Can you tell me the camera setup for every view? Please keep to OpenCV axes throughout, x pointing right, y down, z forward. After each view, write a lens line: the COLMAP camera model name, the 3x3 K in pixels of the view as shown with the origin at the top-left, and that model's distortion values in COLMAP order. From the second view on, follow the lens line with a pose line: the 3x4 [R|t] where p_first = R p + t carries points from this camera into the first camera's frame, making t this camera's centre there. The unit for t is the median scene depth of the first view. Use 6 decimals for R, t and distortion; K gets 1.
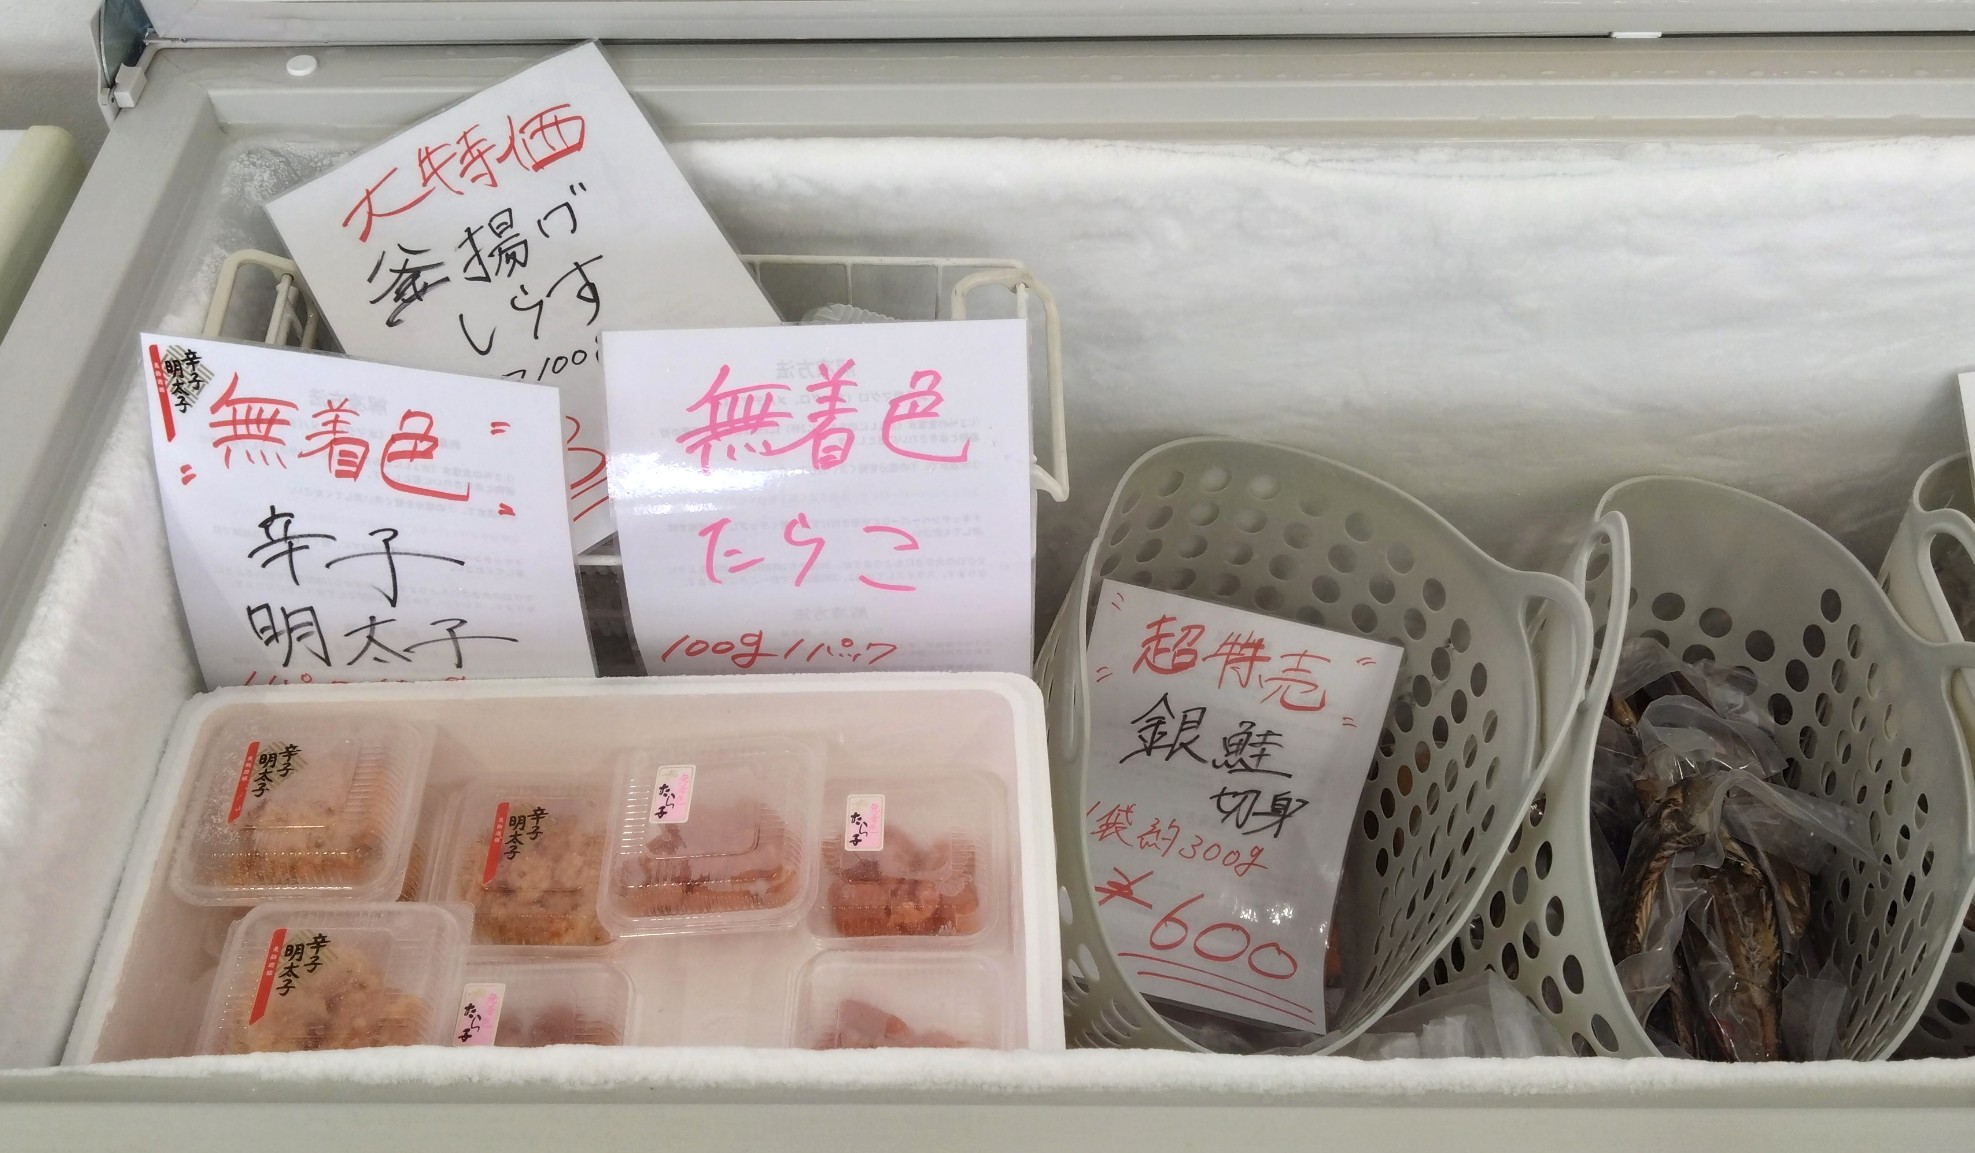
lens RADIAL K [[1389.7, 0, 987.1], [0, 1389.7, 576.1], [0, 0, 1]] dist [0.010843, -0.008353]
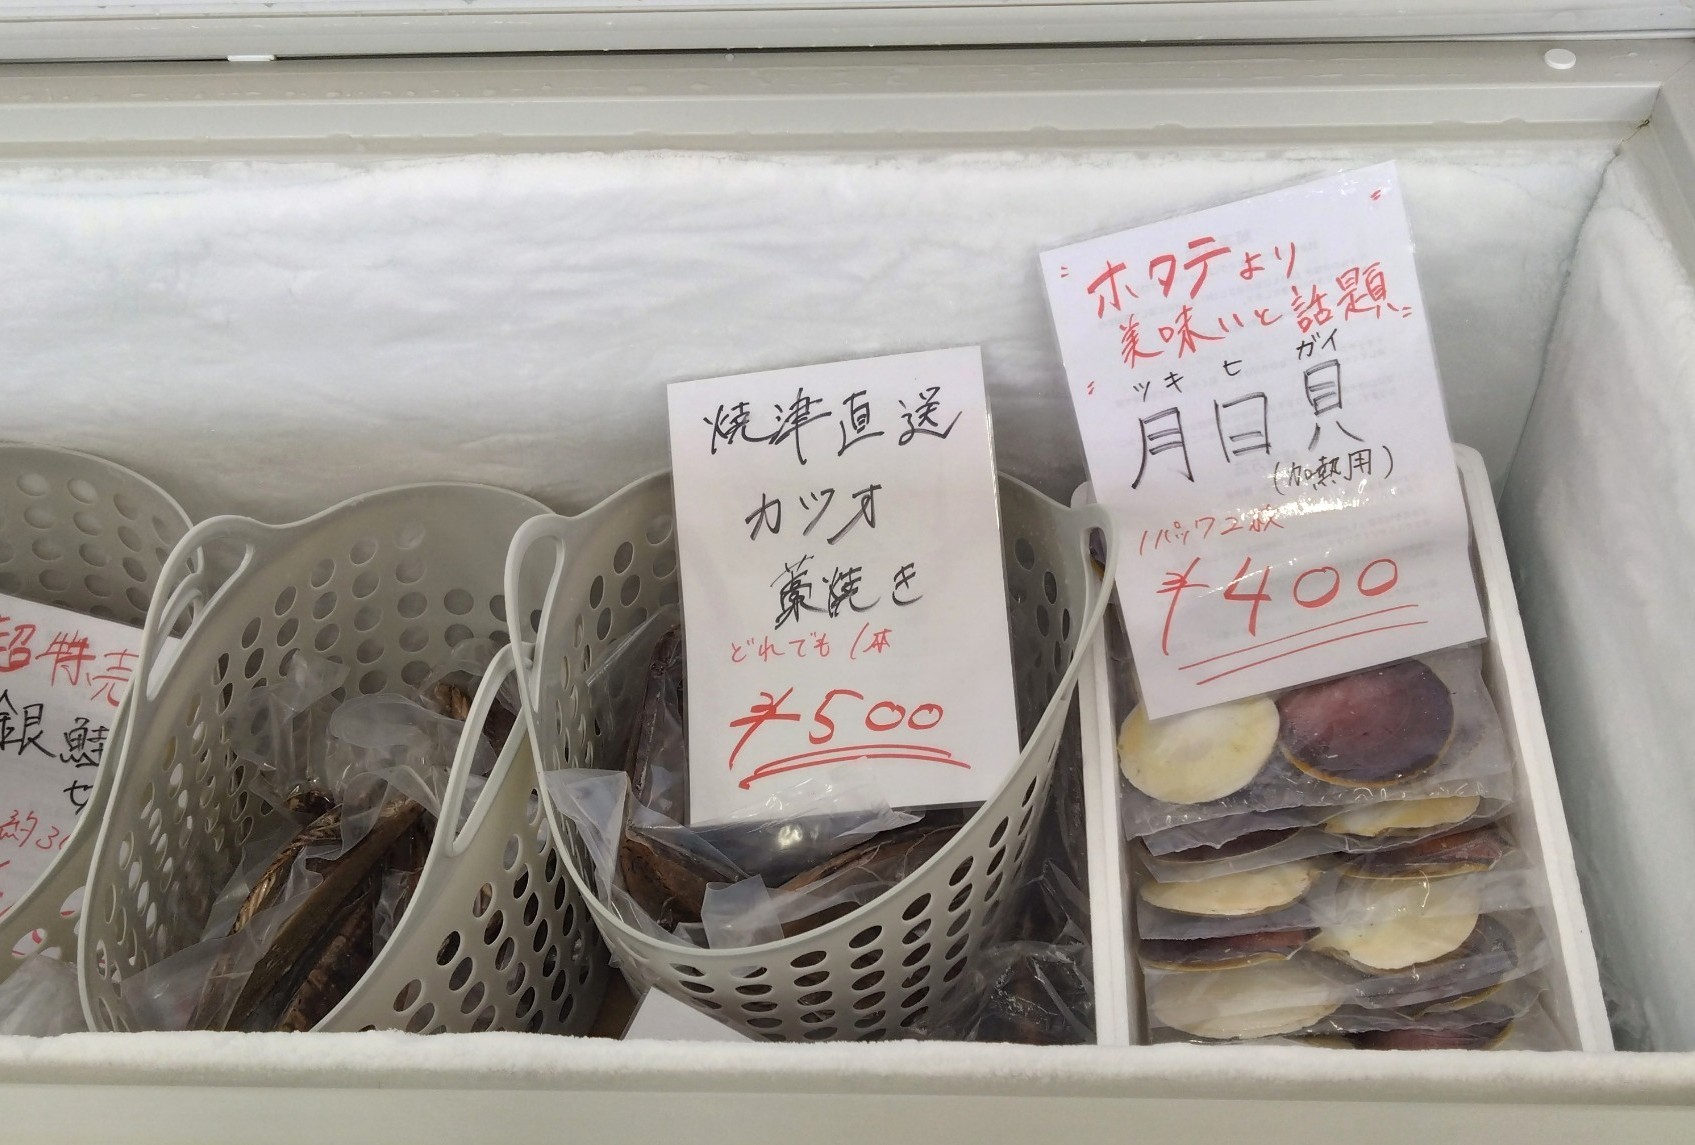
lens RADIAL K [[1361.0, 0, 847.4], [0, 1361.0, 575.0], [0, 0, 1]] dist [0.007349, -0.008498]
pose [[0.999180, 0.005588, -0.040096, 0.818390], [-0.005608, 0.999984, -0.000386, -0.005020], [0.040093, 0.000611, 0.999196, 0.005417]]
